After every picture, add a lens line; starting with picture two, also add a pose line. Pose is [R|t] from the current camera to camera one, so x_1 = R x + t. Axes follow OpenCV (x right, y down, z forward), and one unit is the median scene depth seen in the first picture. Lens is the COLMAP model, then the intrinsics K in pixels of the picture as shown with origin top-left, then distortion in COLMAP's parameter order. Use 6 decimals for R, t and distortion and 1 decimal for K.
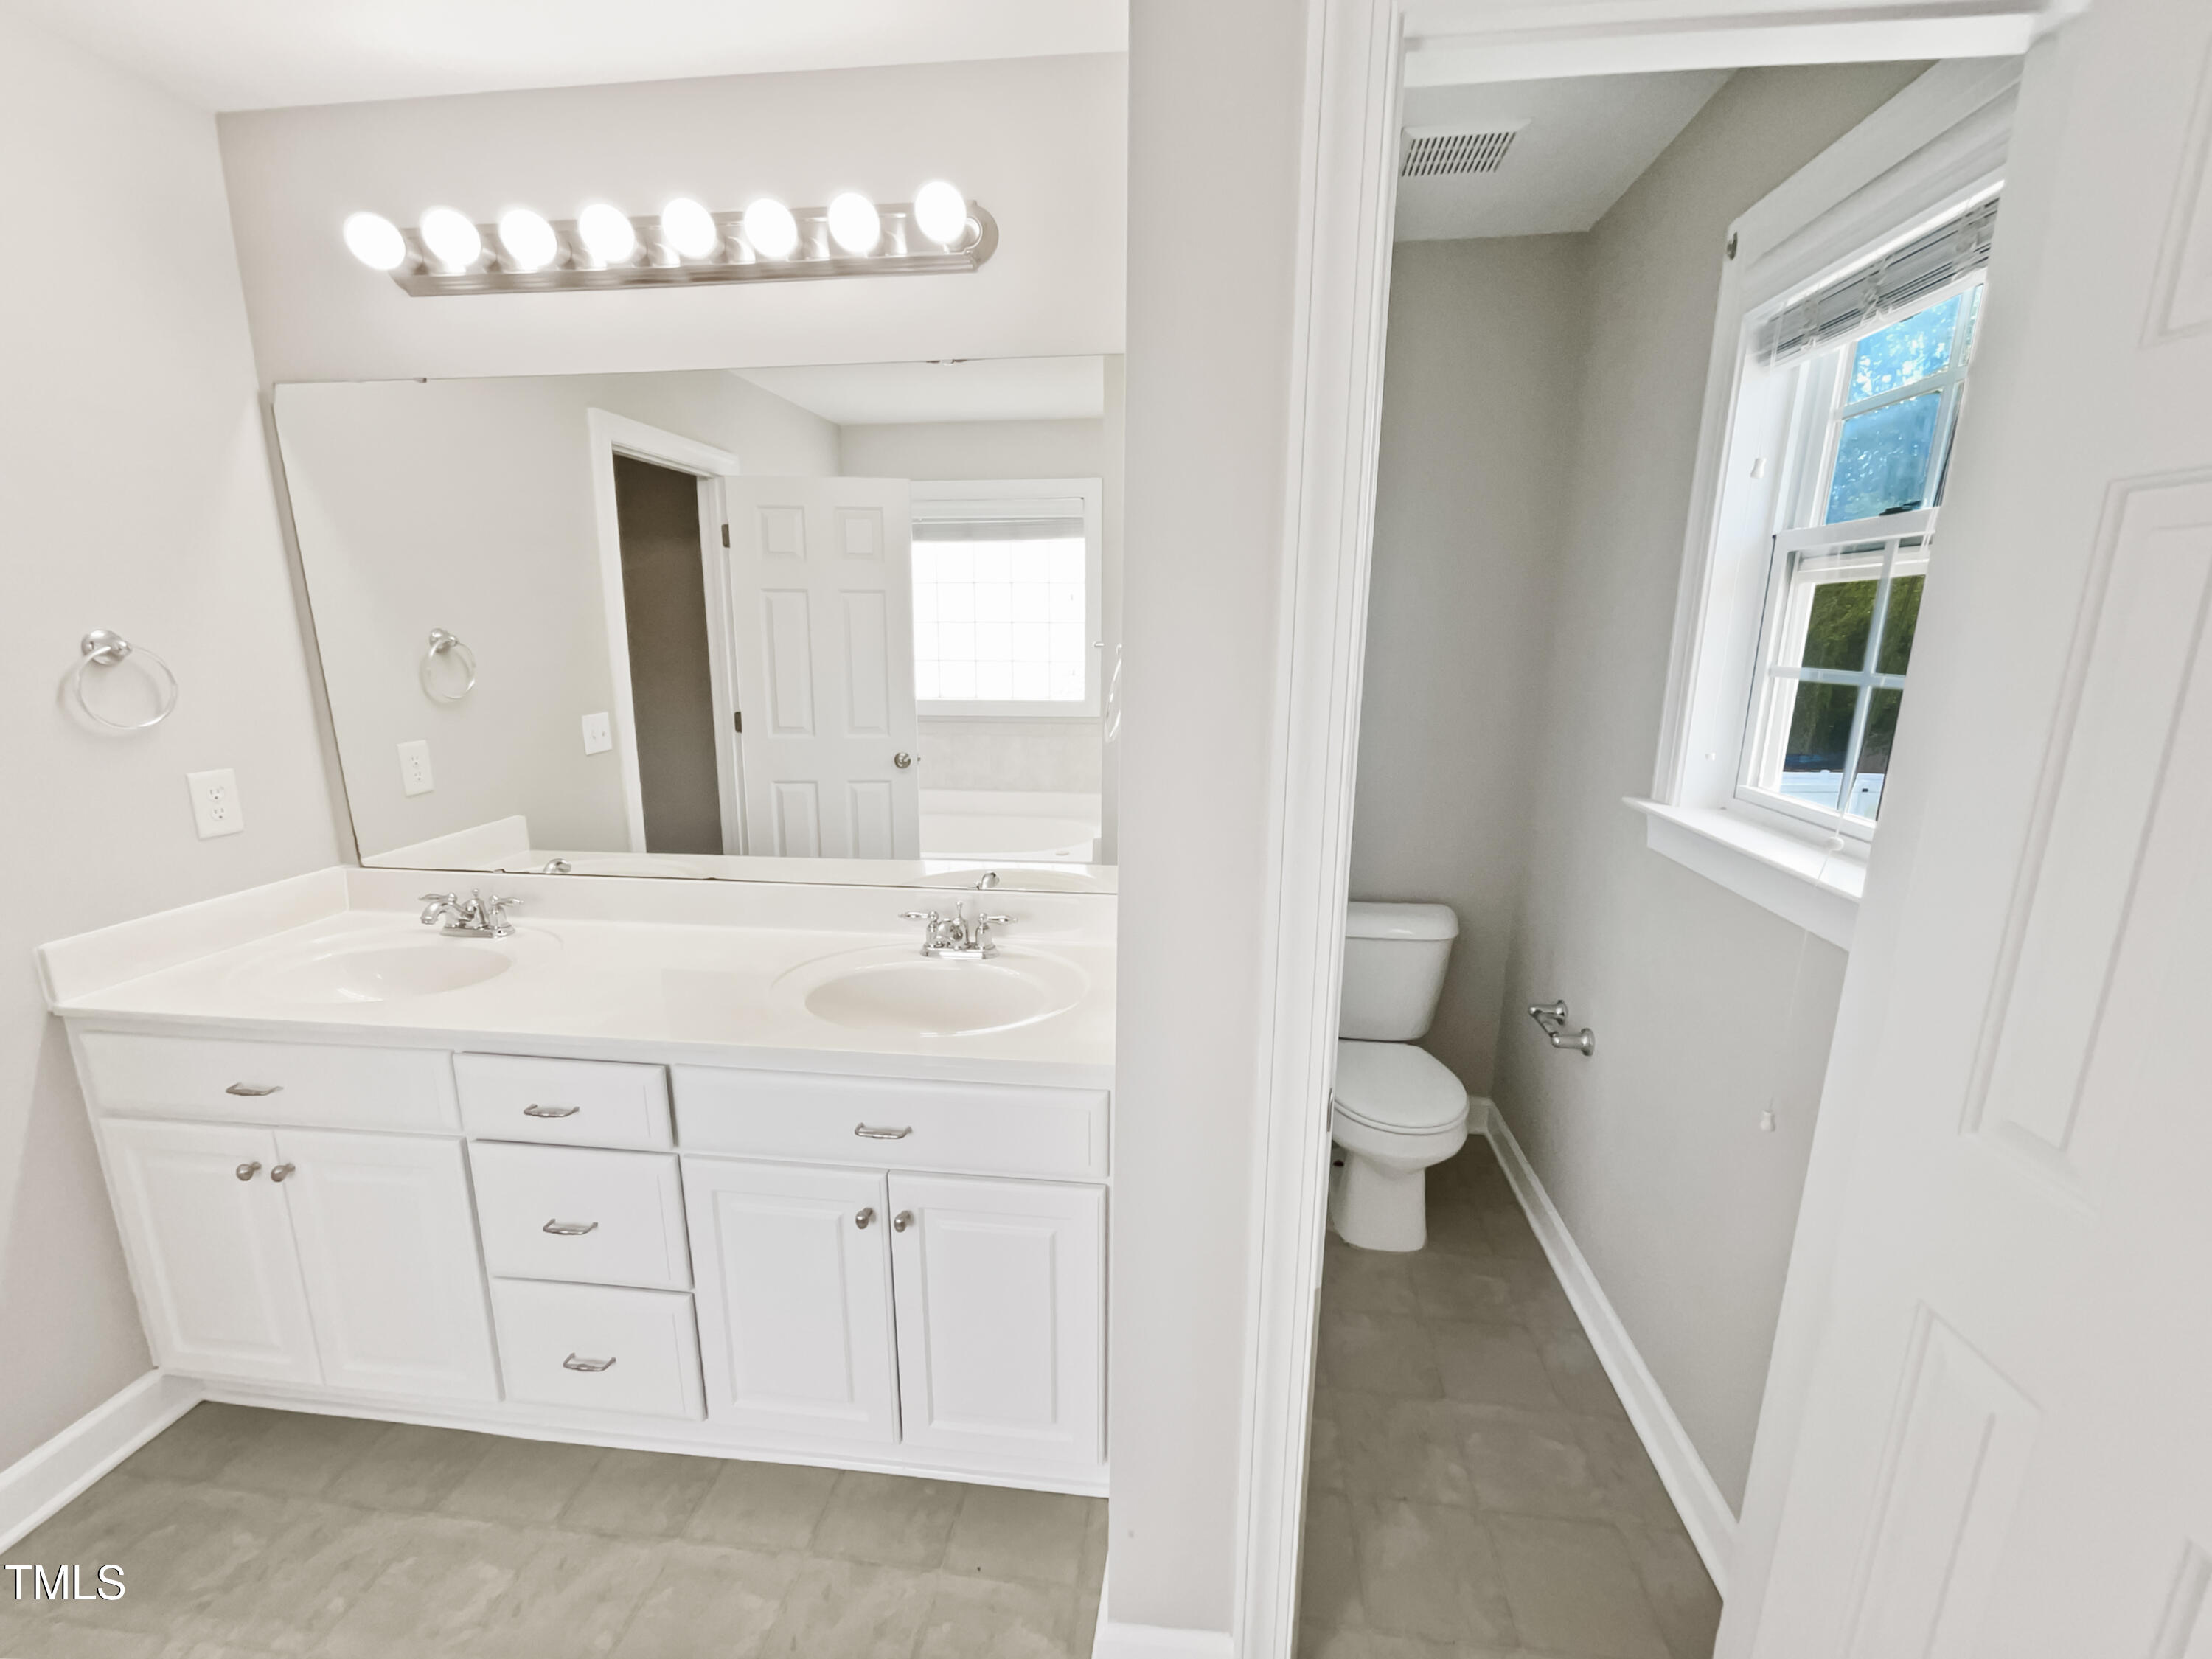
lens RADIAL K [[919.8, 0, 1090.2], [0, 919.8, 838.9], [0, 0, 1]] dist [0.001237, 0.000191]
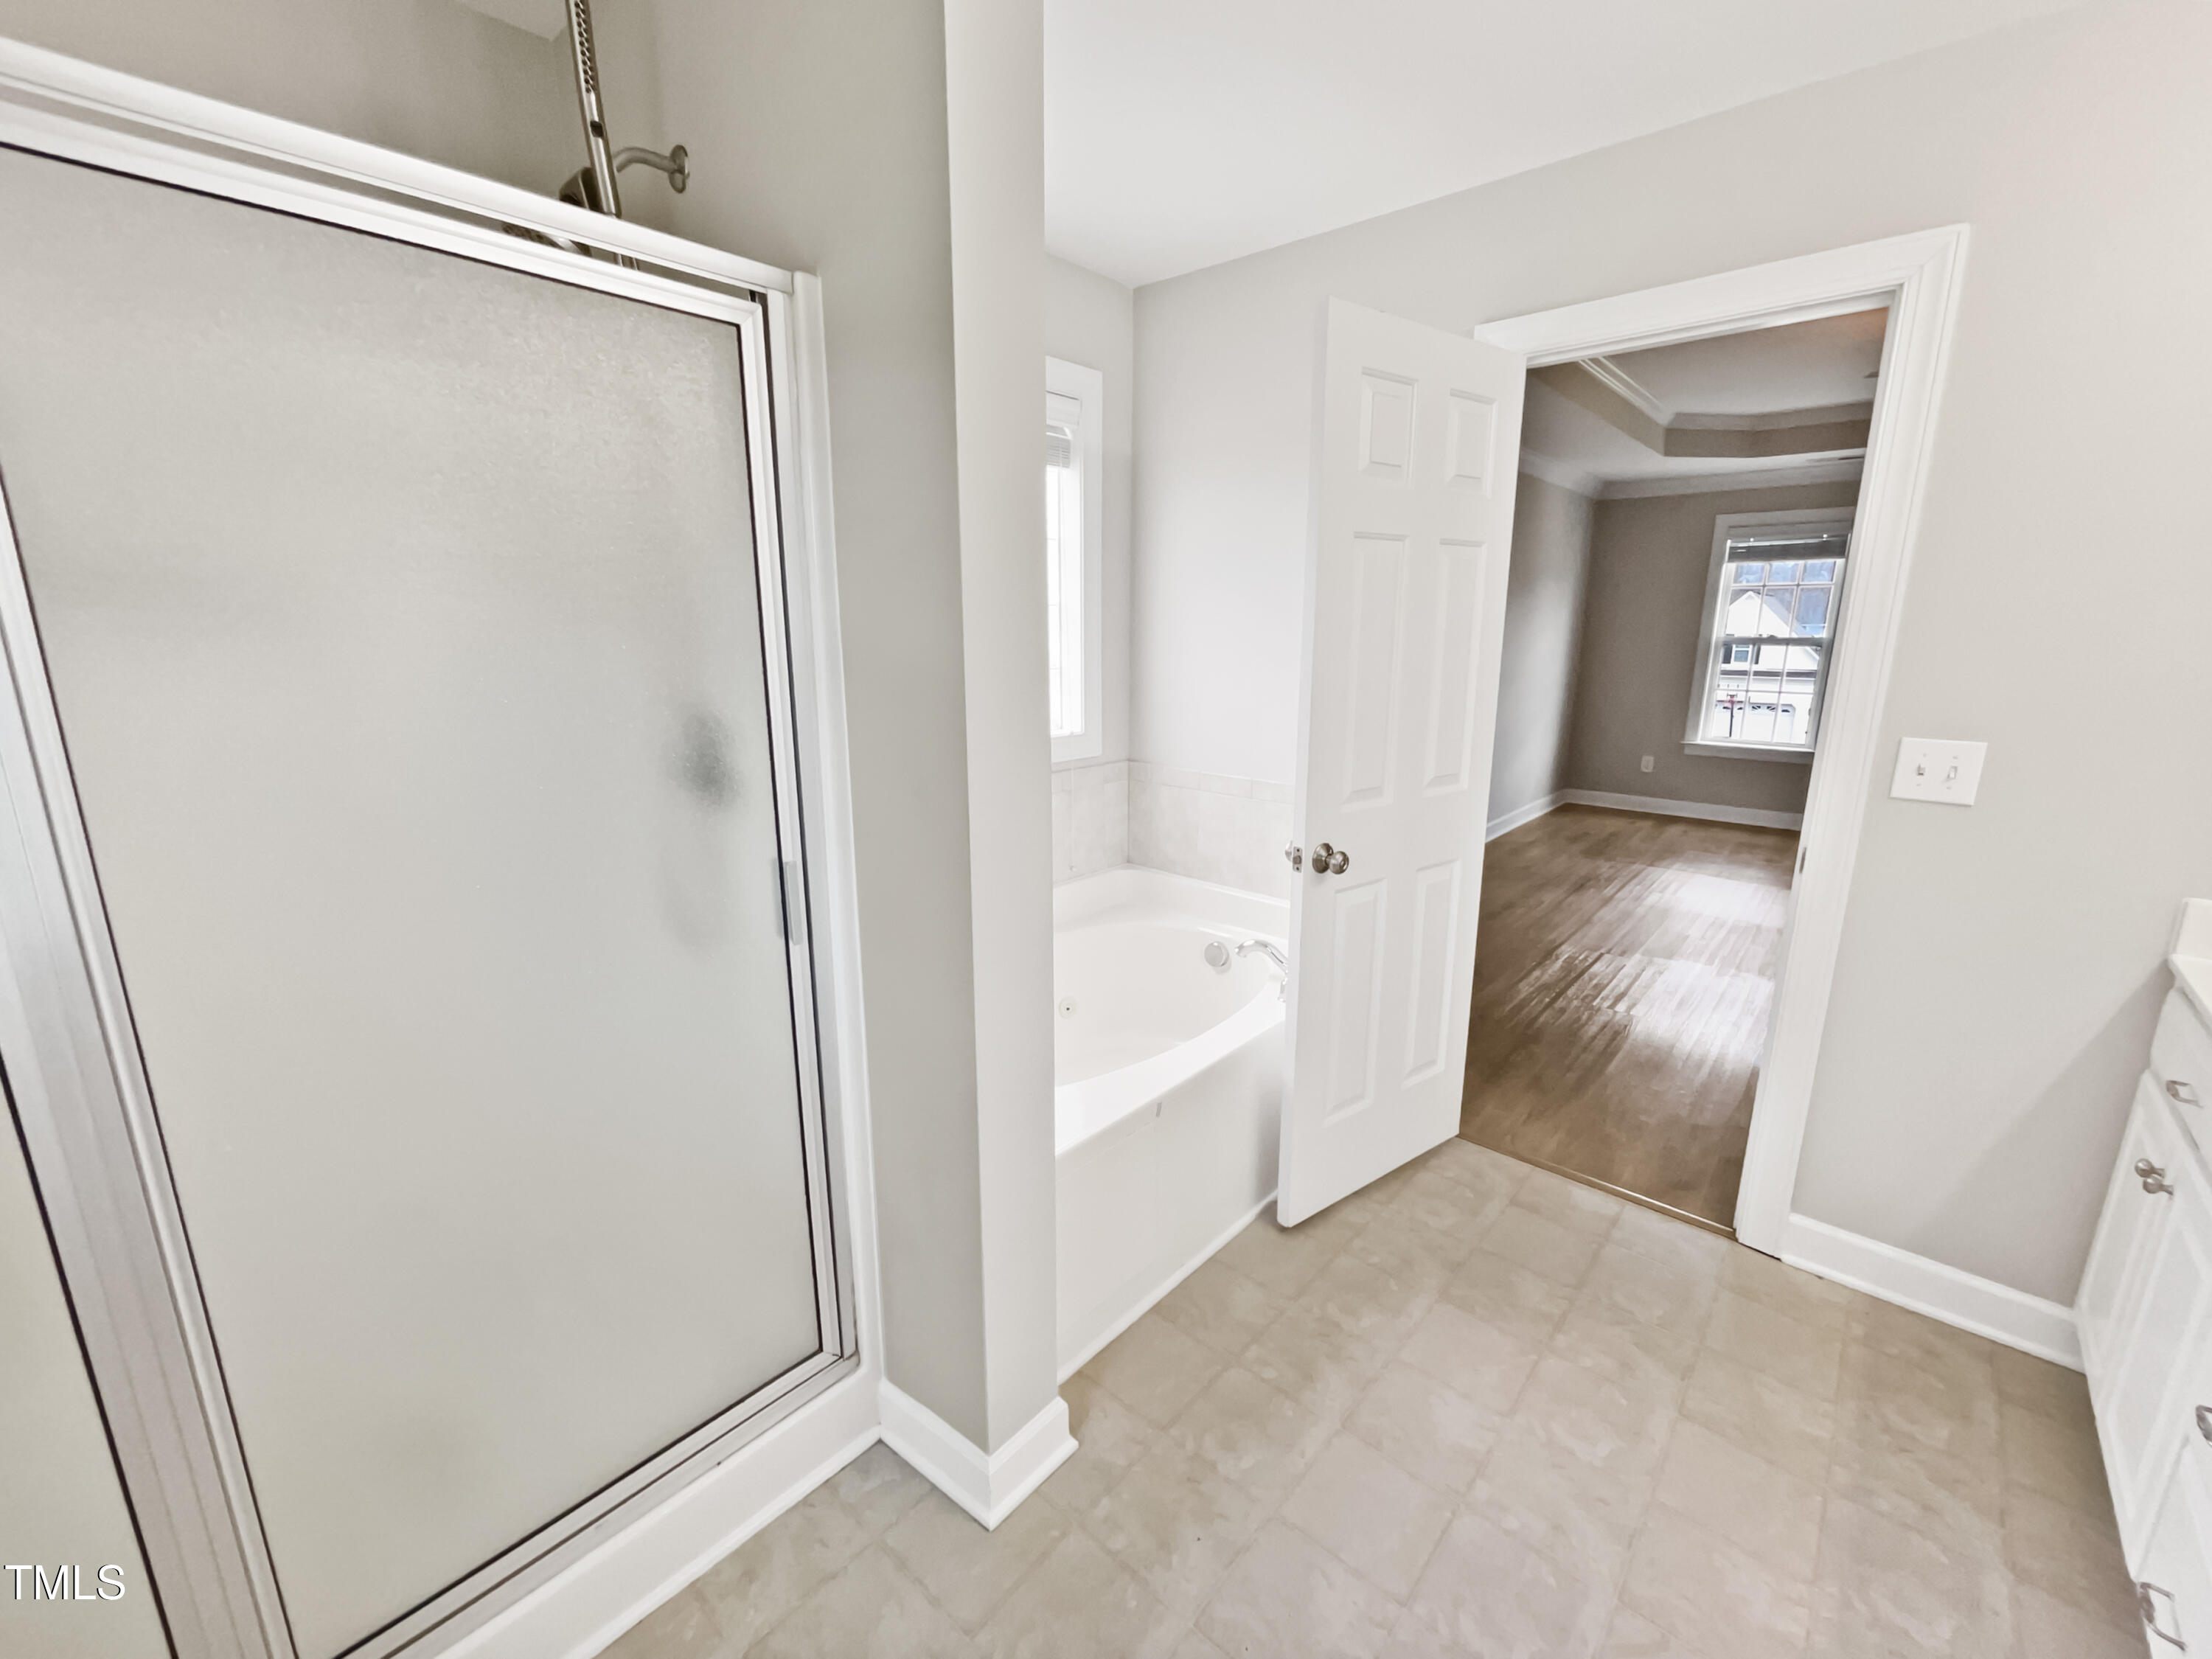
lens RADIAL K [[919.8, 0, 1094.1], [0, 919.8, 830.1], [0, 0, 1]] dist [0.001237, 0.000191]
pose [[-0.559403, 0.187606, -0.807386, 0.382879], [-0.195709, 0.916616, 0.348586, -0.076960], [0.805460, 0.353013, -0.476042, 0.456240]]
